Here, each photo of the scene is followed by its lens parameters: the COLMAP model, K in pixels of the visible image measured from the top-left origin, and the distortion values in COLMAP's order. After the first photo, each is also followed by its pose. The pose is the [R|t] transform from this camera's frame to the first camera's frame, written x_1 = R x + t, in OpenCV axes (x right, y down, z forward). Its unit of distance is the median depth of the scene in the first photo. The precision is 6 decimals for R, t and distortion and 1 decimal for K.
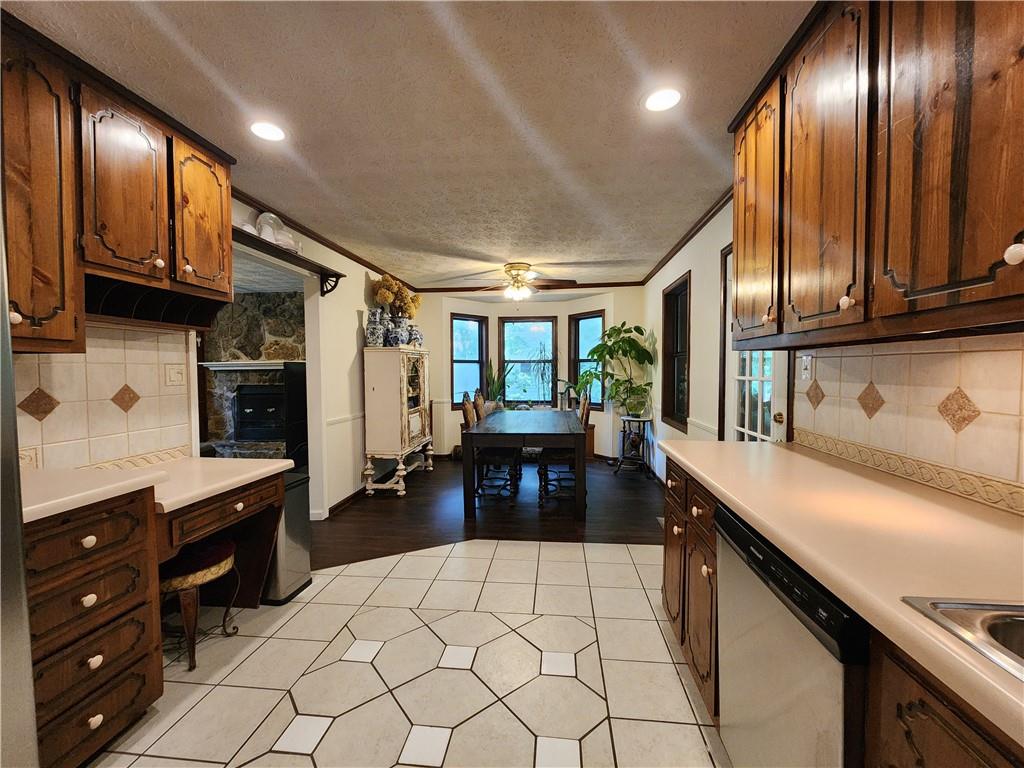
lens RADIAL K [[419.3, 0, 505.7], [0, 419.3, 383.6], [0, 0, 1]] dist [0.000945, -0.003025]
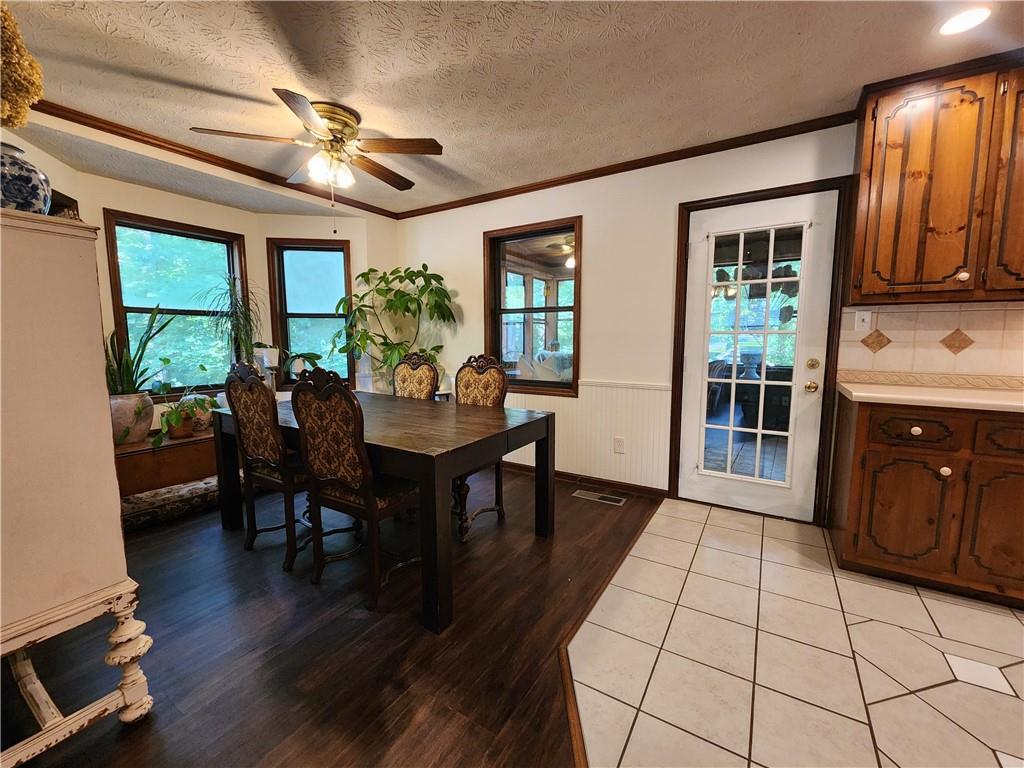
lens RADIAL K [[419.3, 0, 507.7], [0, 419.3, 383.3], [0, 0, 1]] dist [0.000945, -0.003025]
pose [[0.416125, -0.089704, 0.904872, -0.272579], [0.029841, 0.995933, 0.085009, 0.003369], [-0.908818, -0.008372, 0.417109, 0.437173]]
